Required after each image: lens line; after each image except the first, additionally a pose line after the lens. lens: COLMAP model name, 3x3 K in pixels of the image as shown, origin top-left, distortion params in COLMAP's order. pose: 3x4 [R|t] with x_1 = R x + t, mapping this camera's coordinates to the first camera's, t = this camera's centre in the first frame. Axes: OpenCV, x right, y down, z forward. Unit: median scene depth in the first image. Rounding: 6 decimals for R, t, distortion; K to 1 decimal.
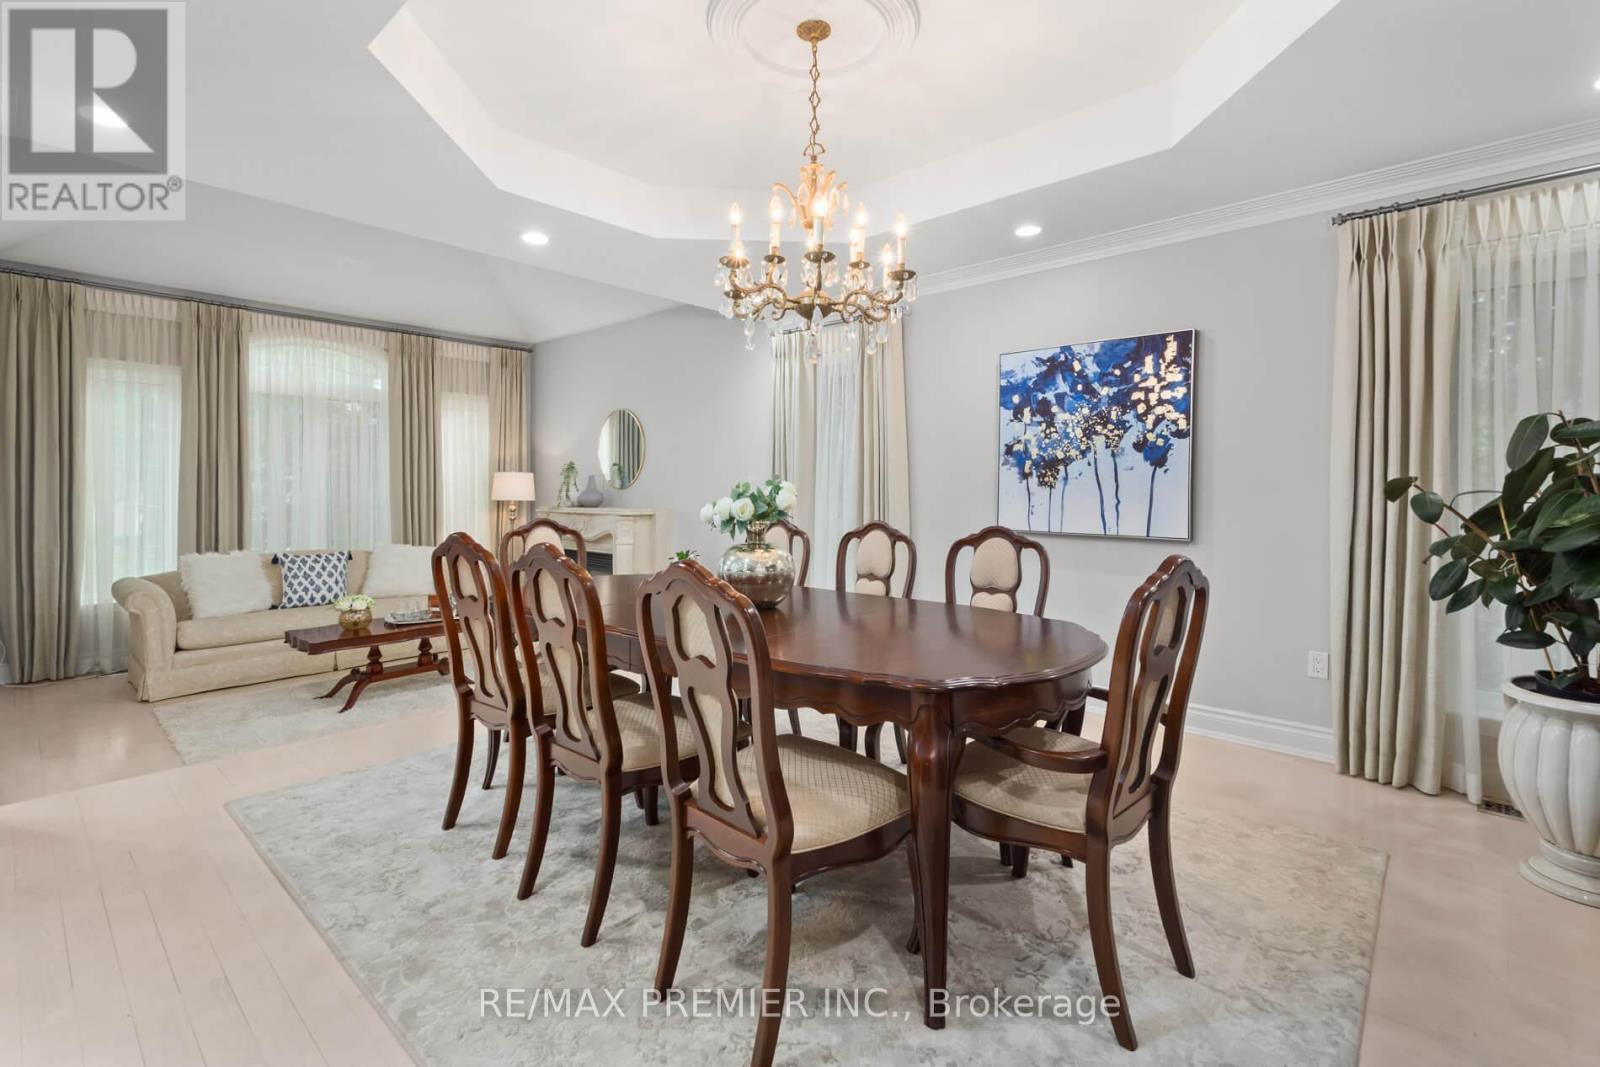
lens RADIAL K [[722.3, 0, 807.9], [0, 722.3, 492.2], [0, 0, 1]] dist [-0.005716, -0.001448]
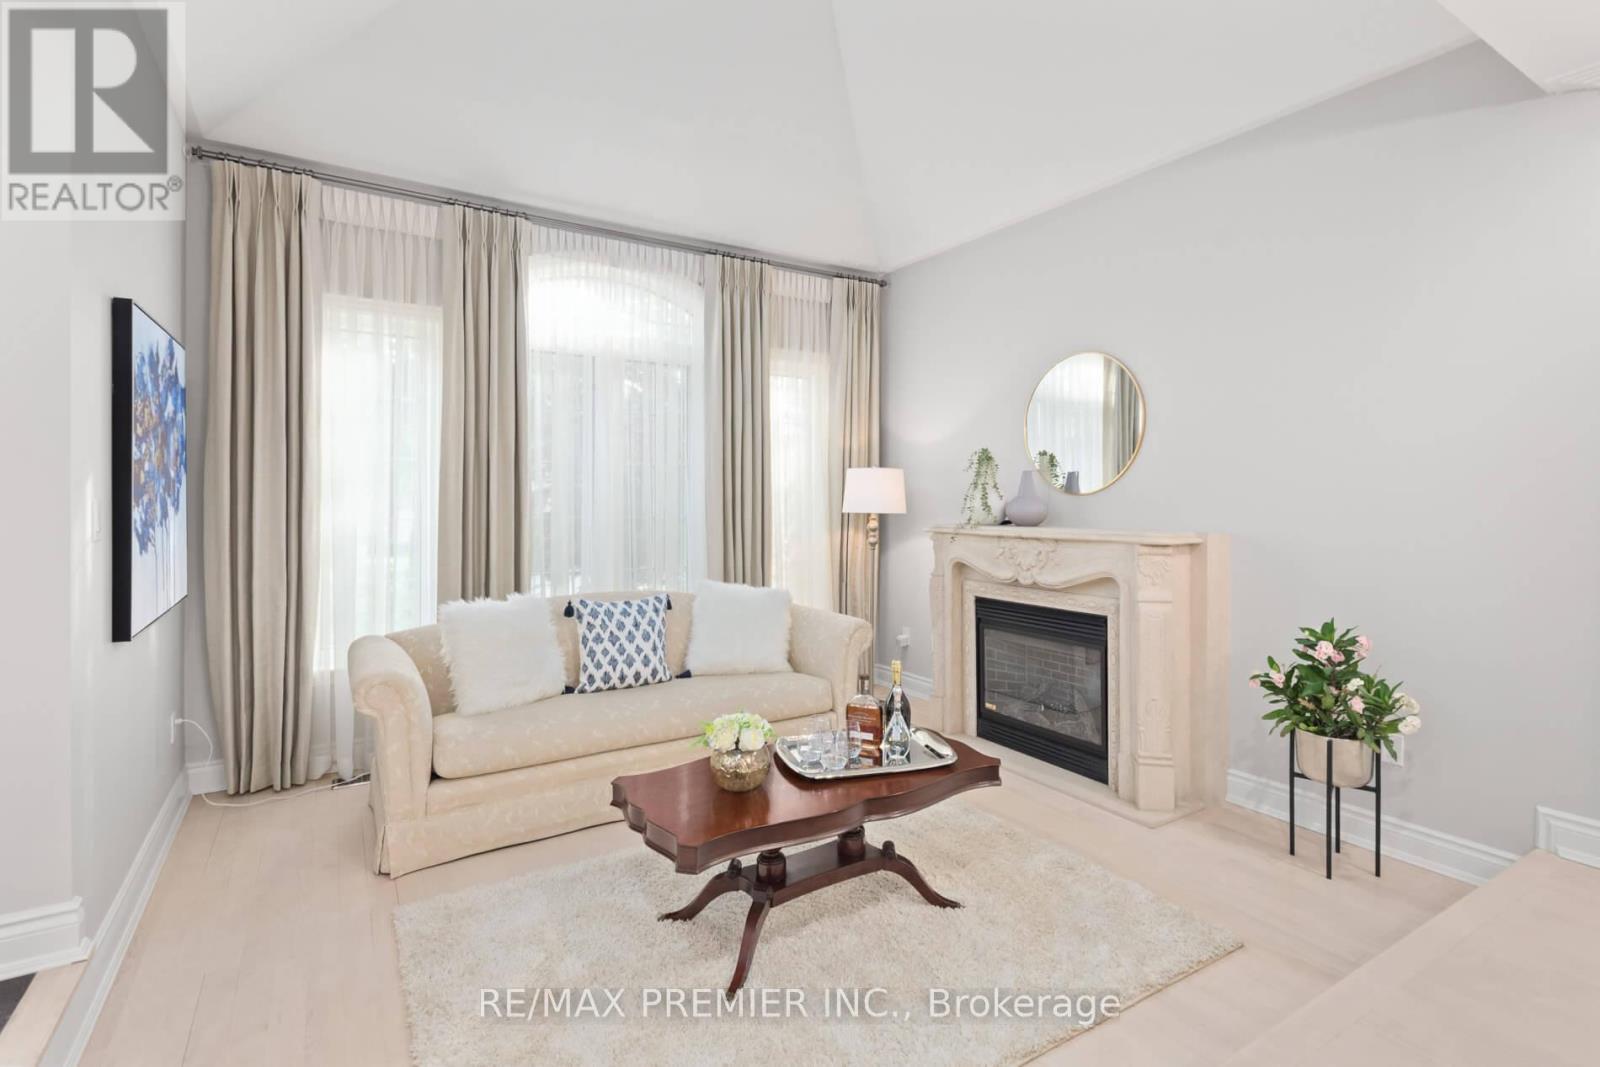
lens RADIAL K [[722.3, 0, 749.2], [0, 722.3, 500.5], [0, 0, 1]] dist [-0.005716, -0.001448]
pose [[0.948007, -0.000511, -0.318250, -0.401484], [-0.000555, 0.999995, -0.003258, 0.003481], [0.318250, 0.003266, 0.948001, 0.470036]]
